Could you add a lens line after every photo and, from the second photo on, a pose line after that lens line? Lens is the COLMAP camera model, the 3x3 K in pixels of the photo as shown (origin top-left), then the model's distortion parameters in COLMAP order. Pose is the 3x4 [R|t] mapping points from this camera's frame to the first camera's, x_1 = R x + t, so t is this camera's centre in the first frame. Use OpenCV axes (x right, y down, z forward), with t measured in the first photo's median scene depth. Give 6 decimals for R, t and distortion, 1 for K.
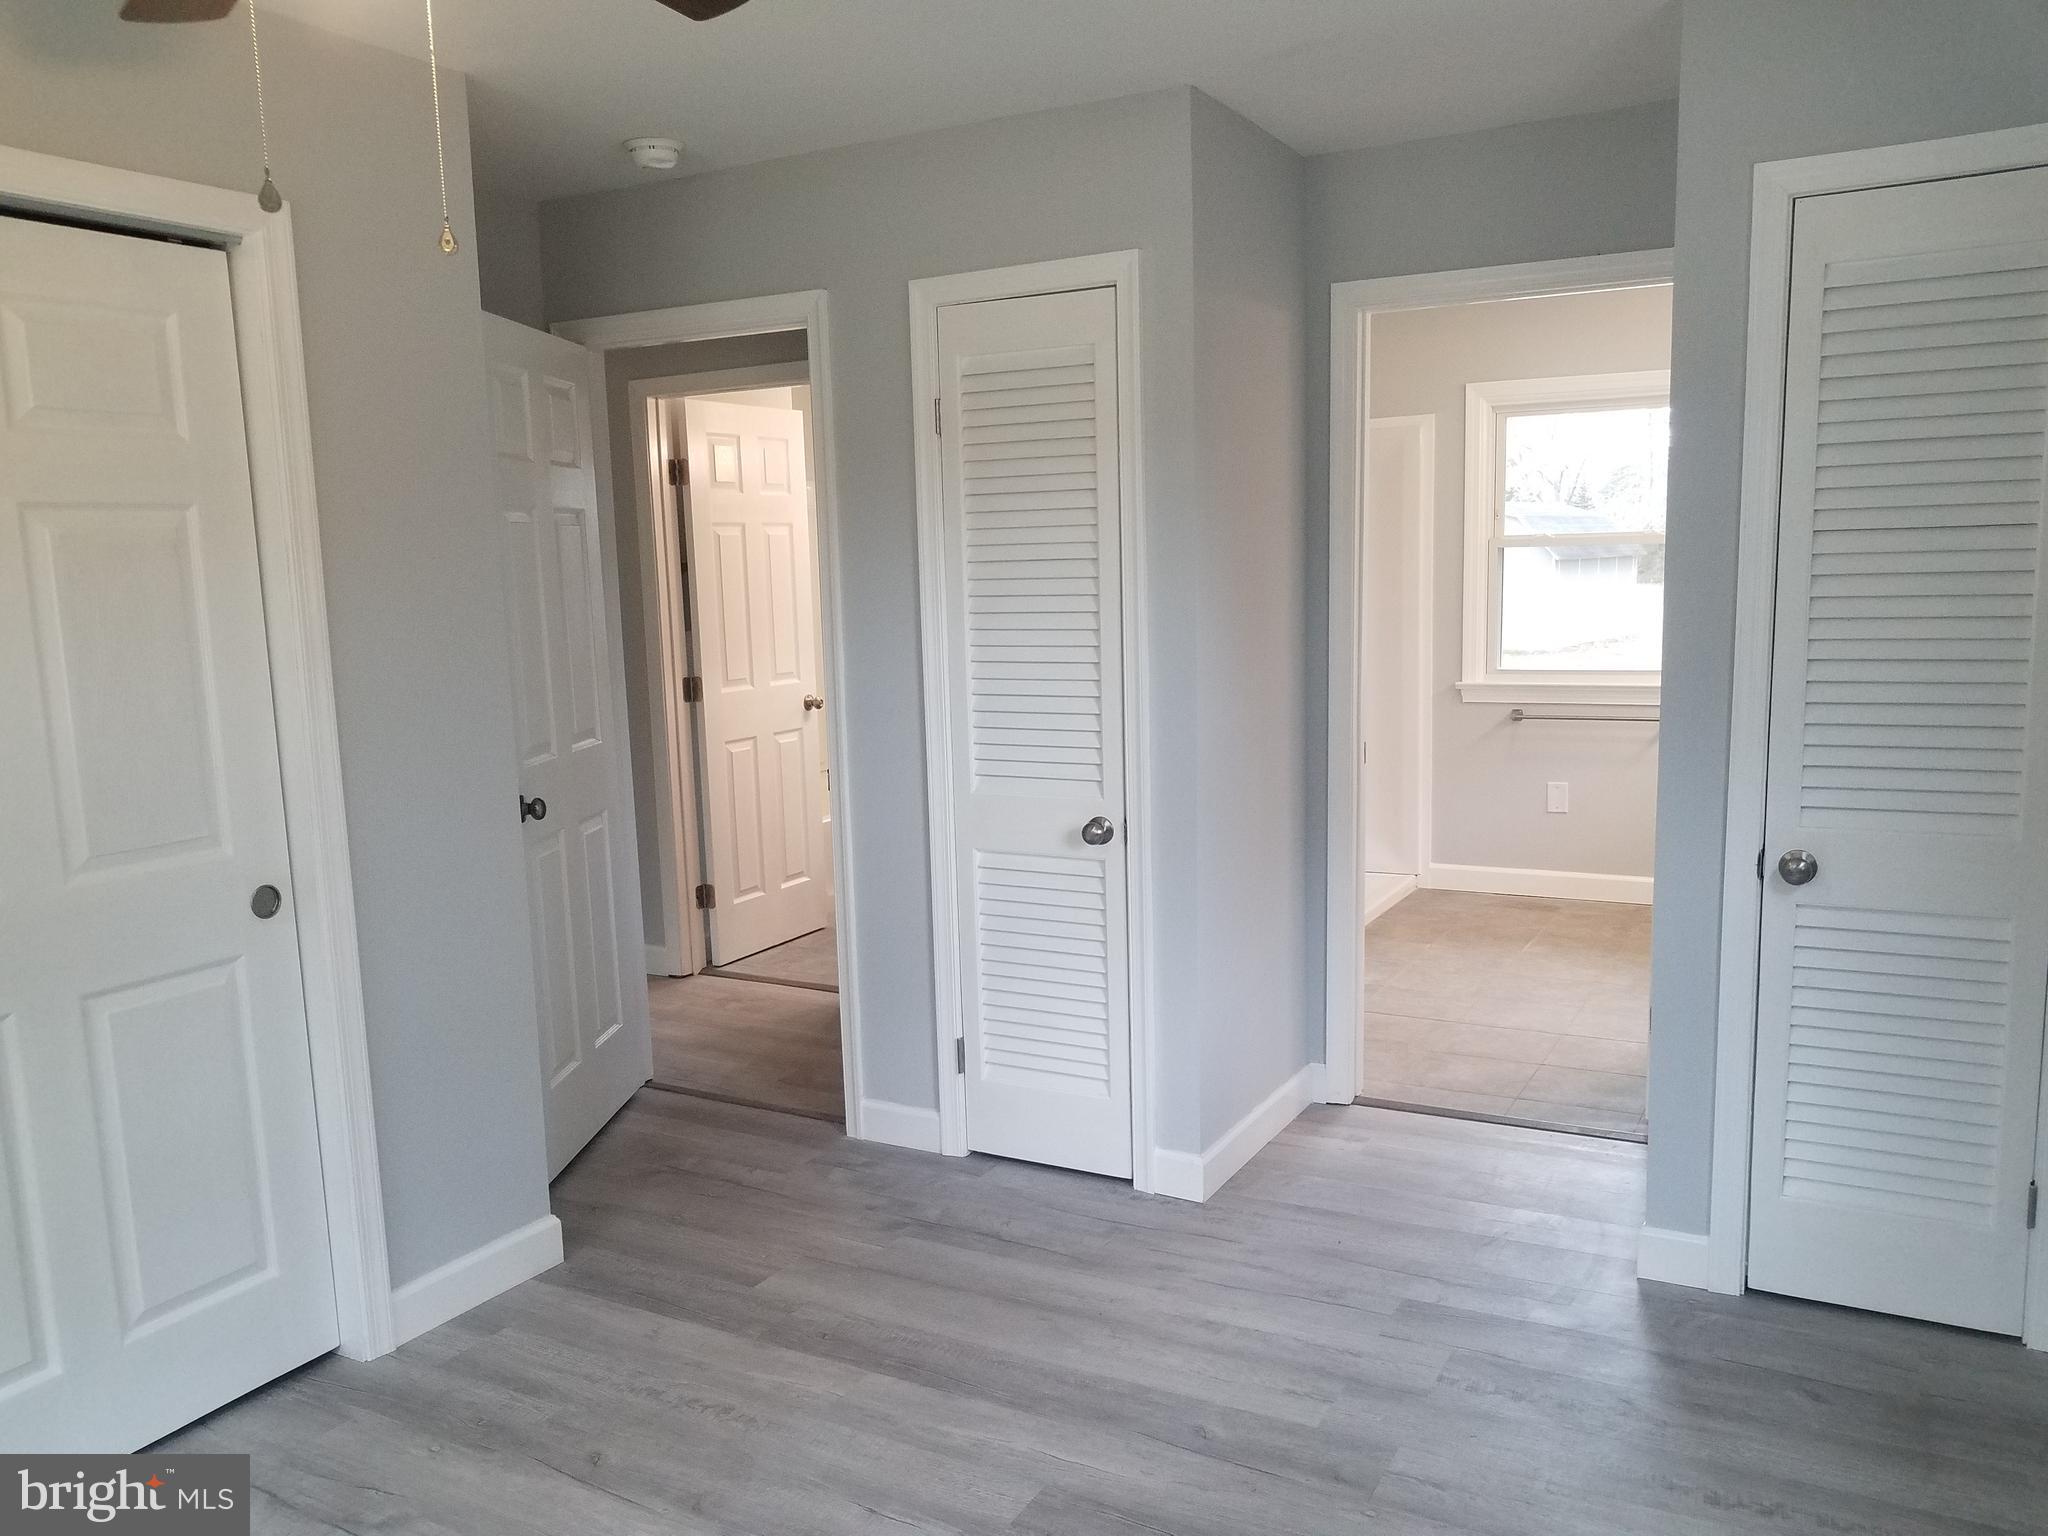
lens RADIAL K [[1591.4, 0, 1007.9], [0, 1591.4, 776.8], [0, 0, 1]] dist [0.008776, -0.018893]
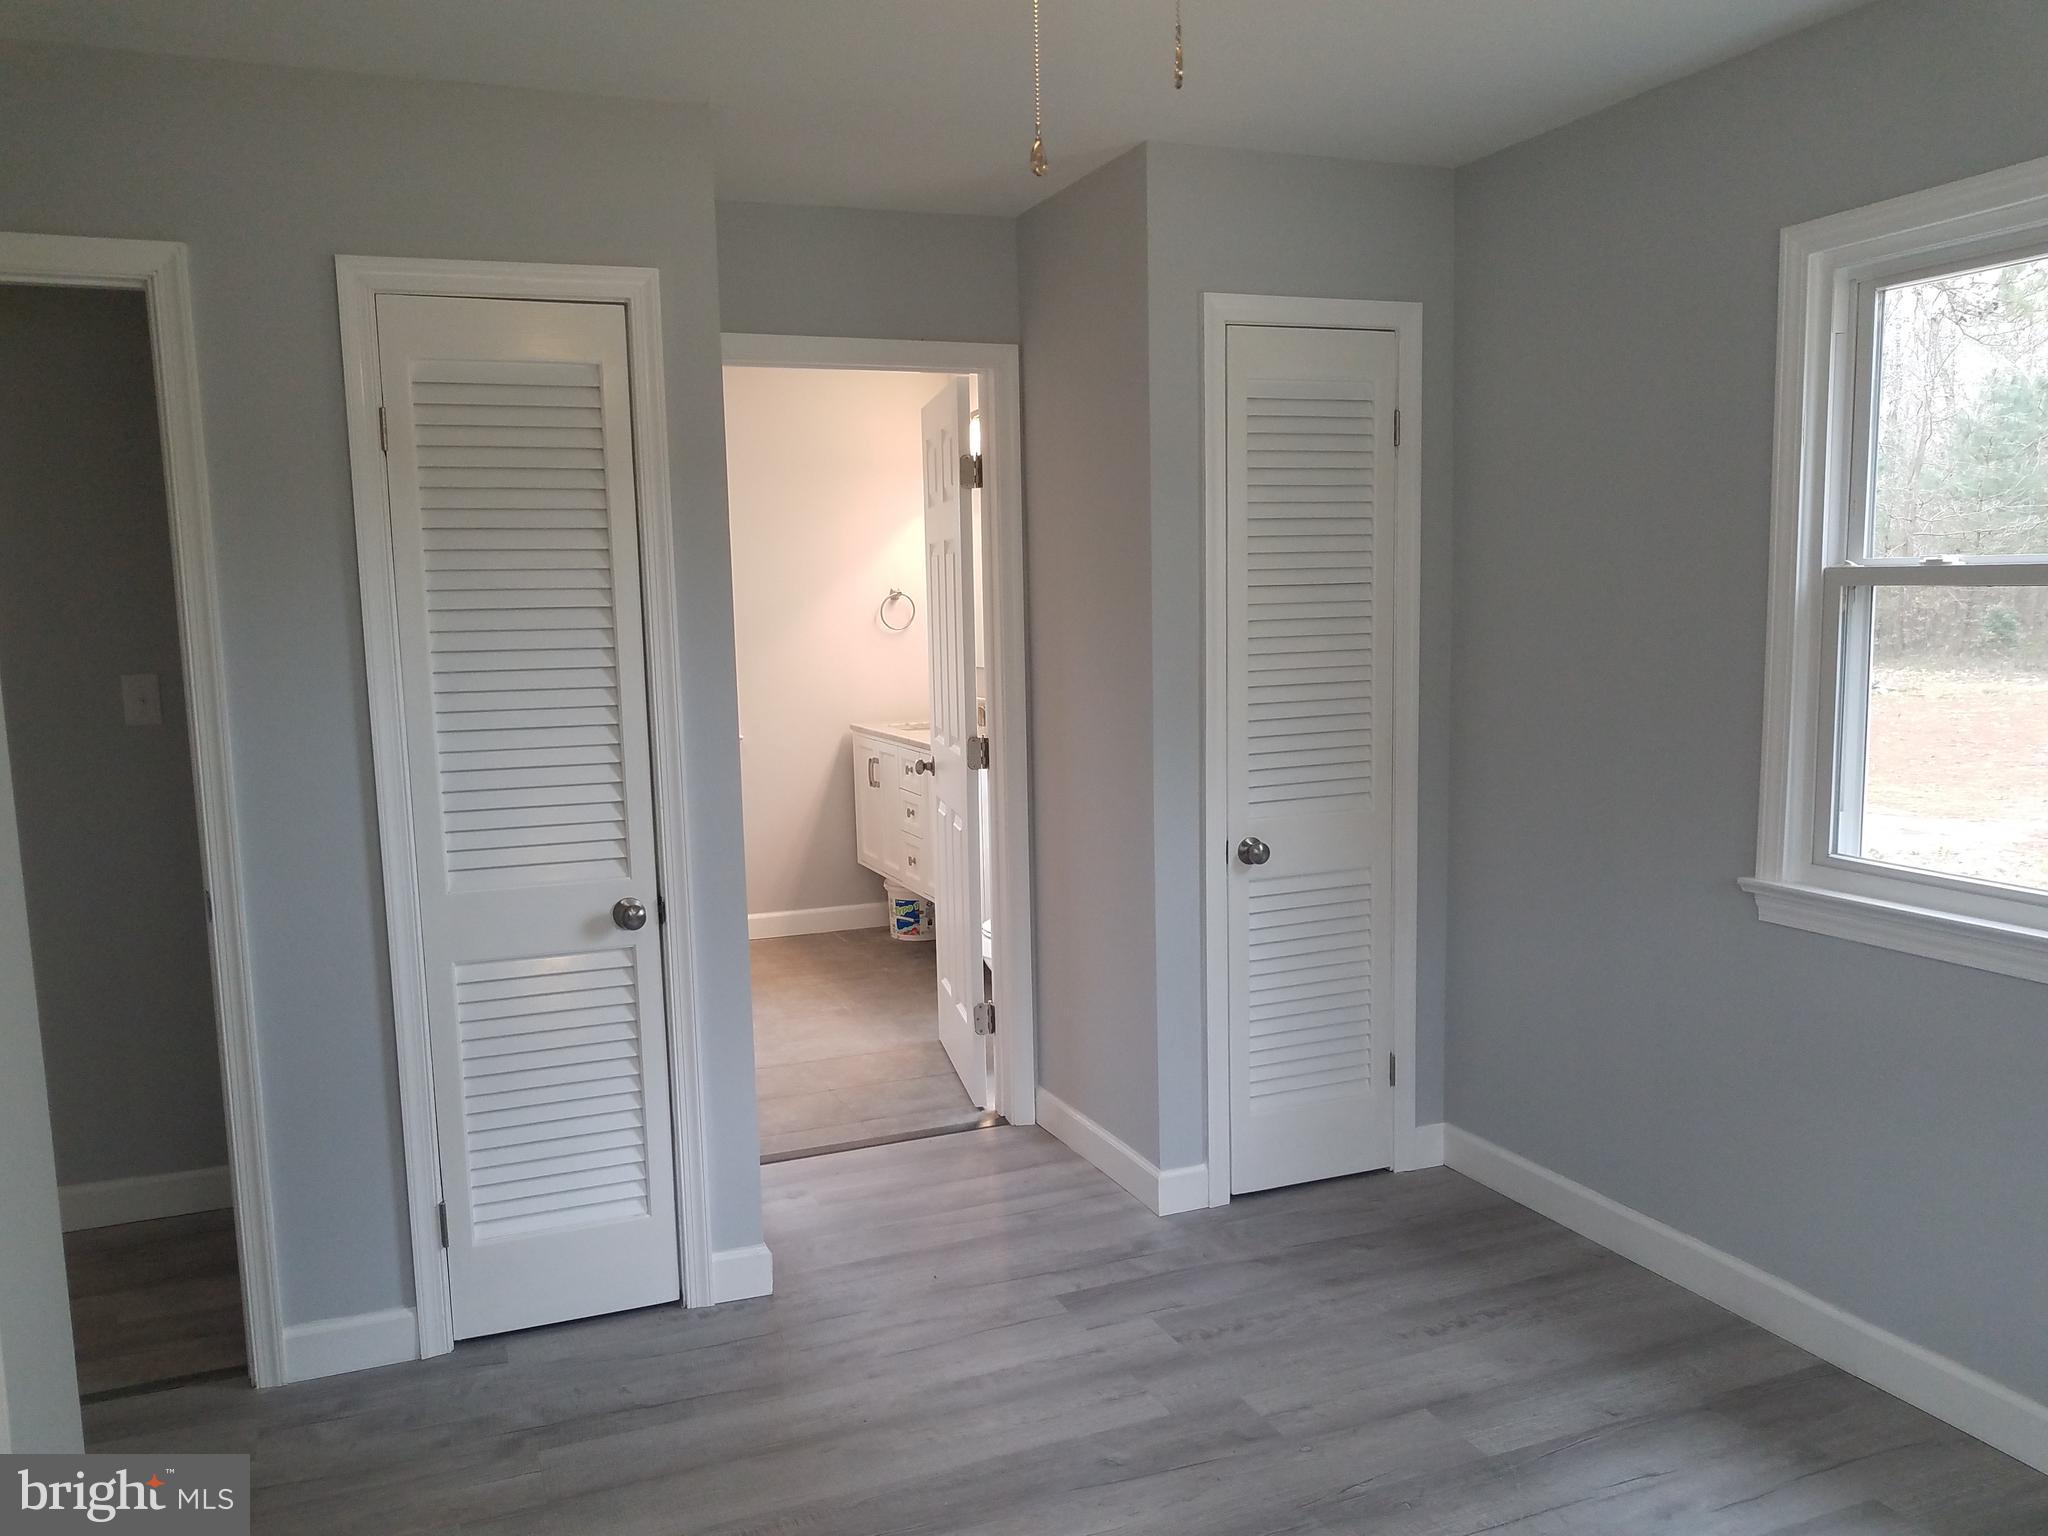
lens RADIAL K [[1591.4, 0, 1010.2], [0, 1591.4, 769.4], [0, 0, 1]] dist [0.008776, -0.018893]
pose [[0.625743, -0.070013, 0.776881, -0.505140], [0.109487, 0.993987, 0.001393, -0.024840], [-0.772307, 0.084187, 0.629646, 0.284290]]
